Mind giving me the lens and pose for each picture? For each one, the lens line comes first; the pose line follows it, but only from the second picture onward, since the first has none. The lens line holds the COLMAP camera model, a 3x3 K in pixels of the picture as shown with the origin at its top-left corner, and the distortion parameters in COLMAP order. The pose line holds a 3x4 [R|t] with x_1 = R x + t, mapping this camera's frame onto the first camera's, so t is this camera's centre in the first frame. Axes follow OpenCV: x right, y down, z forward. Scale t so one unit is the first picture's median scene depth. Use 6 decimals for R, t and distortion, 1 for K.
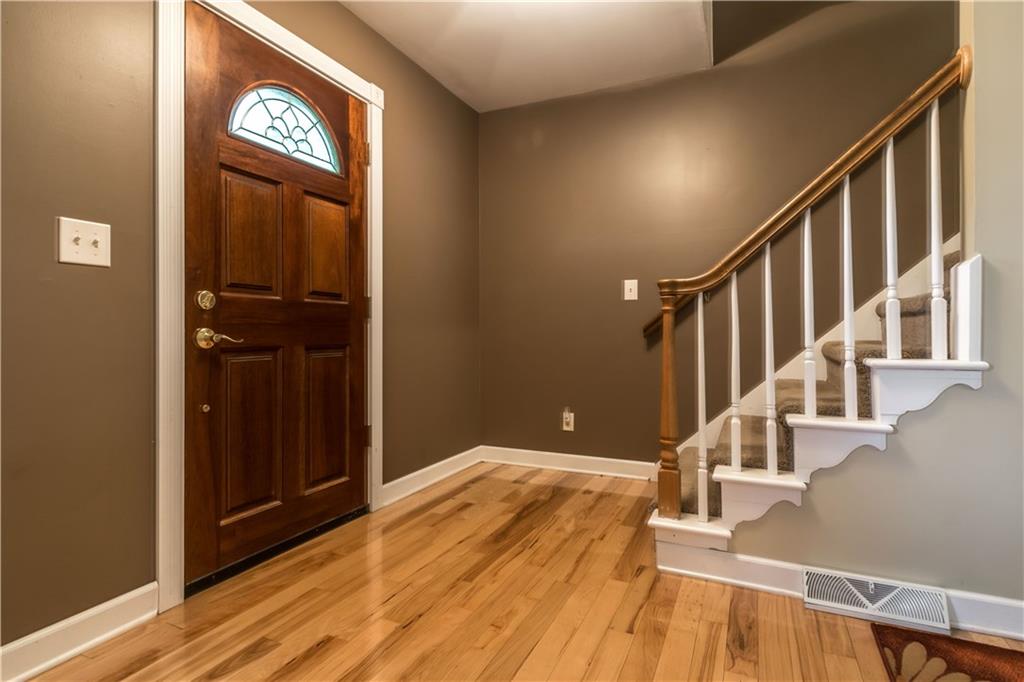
lens RADIAL K [[524.1, 0, 509.4], [0, 524.1, 335.5], [0, 0, 1]] dist [0.004602, -0.006979]
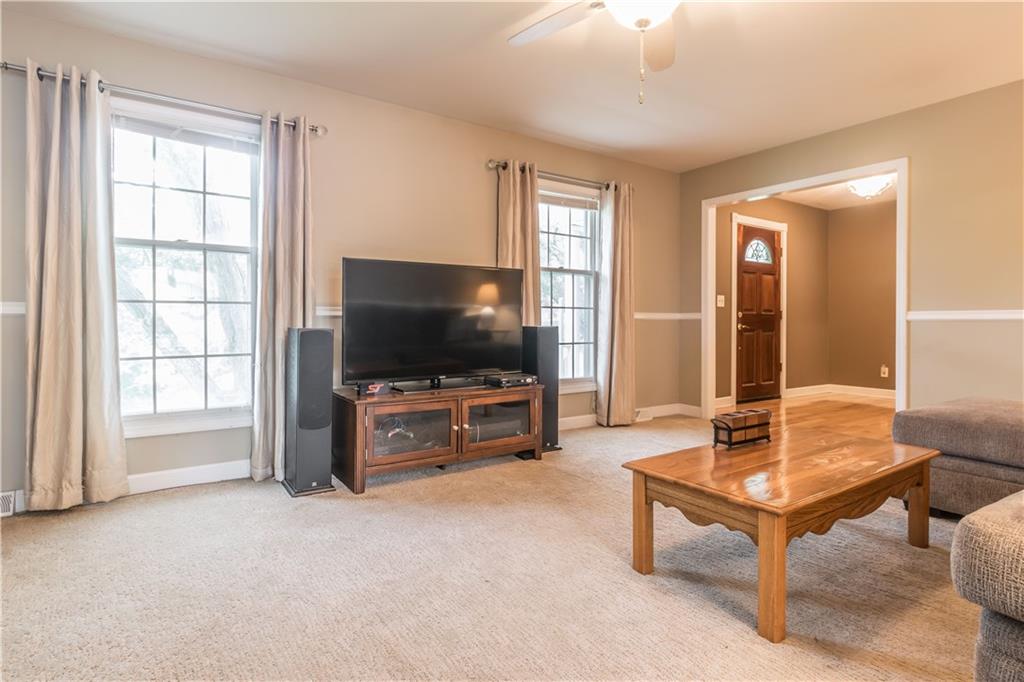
lens RADIAL K [[524.1, 0, 509.4], [0, 524.1, 335.5], [0, 0, 1]] dist [0.004602, -0.006979]
pose [[0.854453, 0.003713, -0.519515, -0.109536], [0.000432, 0.999969, 0.007858, 0.031542], [0.519528, -0.006939, 0.854425, -2.353818]]
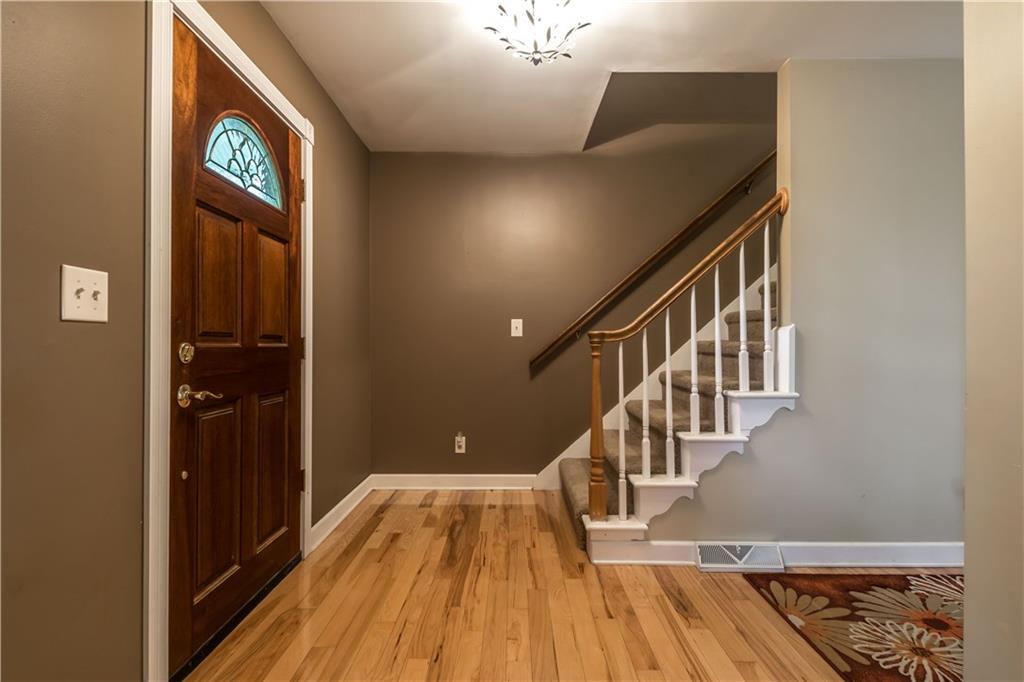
lens RADIAL K [[494.7, 0, 511.5], [0, 494.7, 344.5], [0, 0, 1]] dist [0.000918, -0.000526]
pose [[0.908560, 0.001041, 0.417752, -0.404694], [0.002138, 0.999972, -0.007140, -0.070992], [-0.417748, 0.007380, 0.908533, 0.007402]]
